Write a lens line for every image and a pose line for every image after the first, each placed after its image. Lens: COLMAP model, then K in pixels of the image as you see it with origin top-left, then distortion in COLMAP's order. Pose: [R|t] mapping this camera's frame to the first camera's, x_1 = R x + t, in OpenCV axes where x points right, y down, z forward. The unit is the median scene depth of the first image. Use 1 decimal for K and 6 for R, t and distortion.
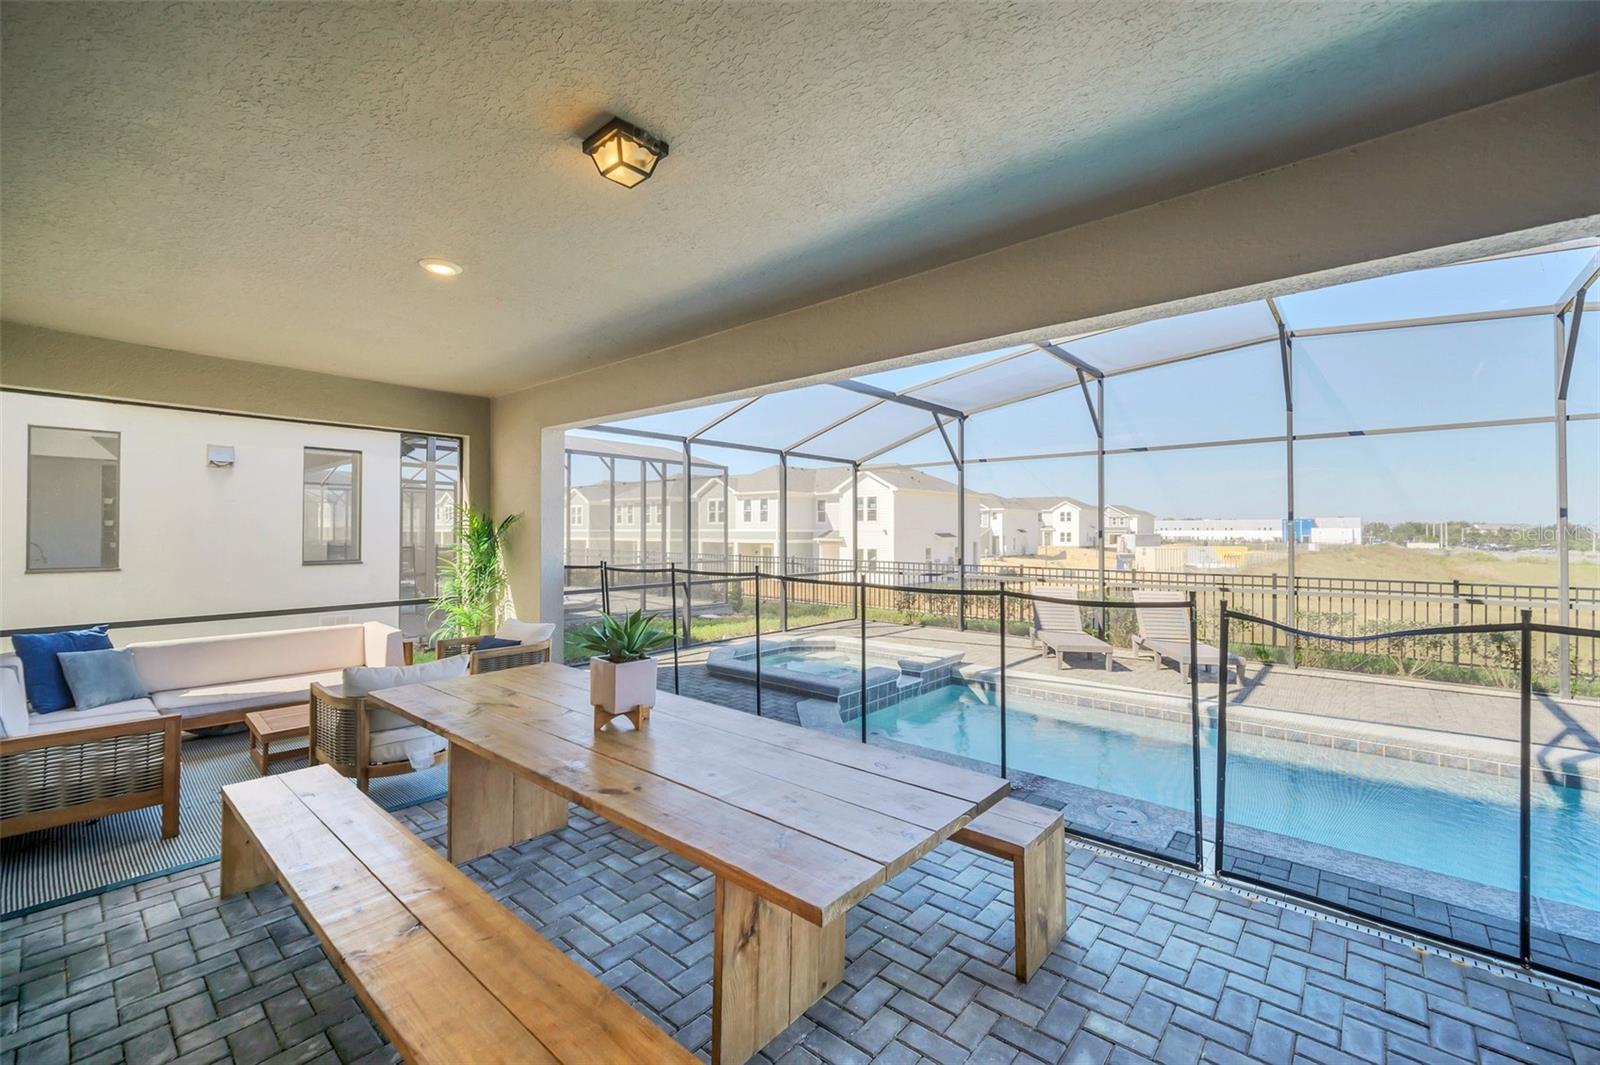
lens RADIAL K [[647.1, 0, 817.0], [0, 647.1, 526.0], [0, 0, 1]] dist [-0.001705, -0.000165]
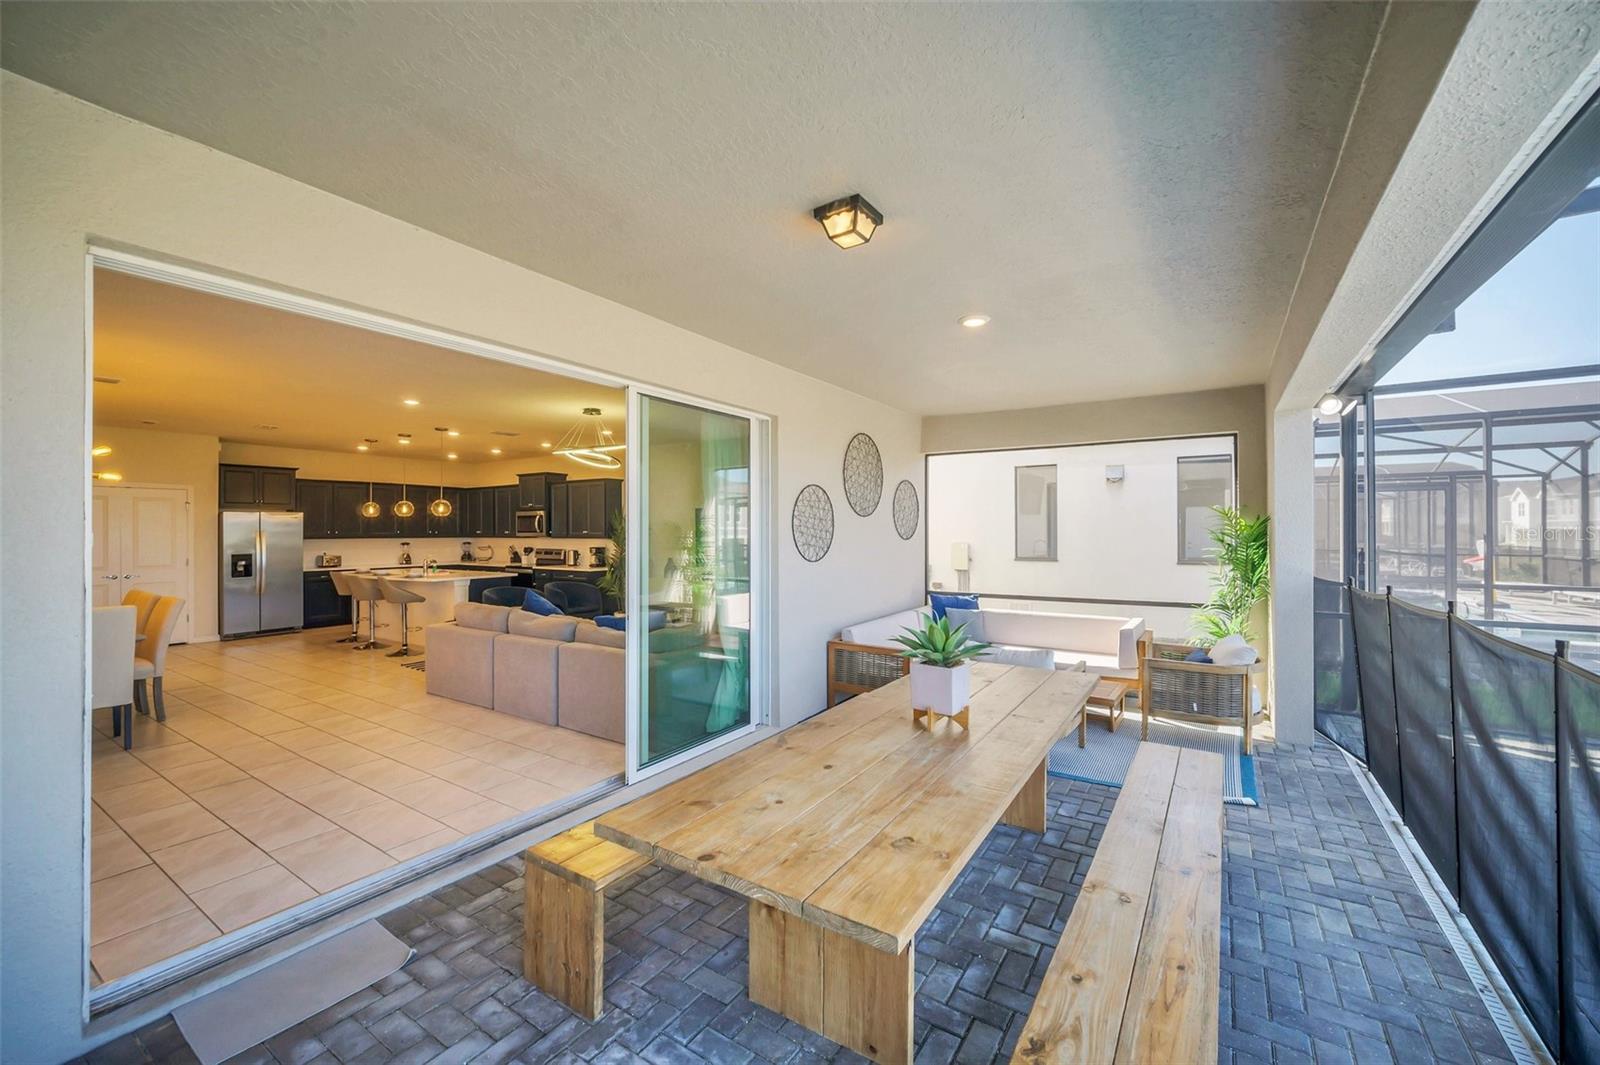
lens RADIAL K [[646.0, 0, 790.1], [0, 646.0, 529.7], [0, 0, 1]] dist [-0.001894, -0.000307]
pose [[0.118272, -0.003056, -0.992976, 0.285096], [0.011908, 0.999928, -0.001659, -0.005333], [0.992910, -0.011628, 0.118300, 0.250618]]
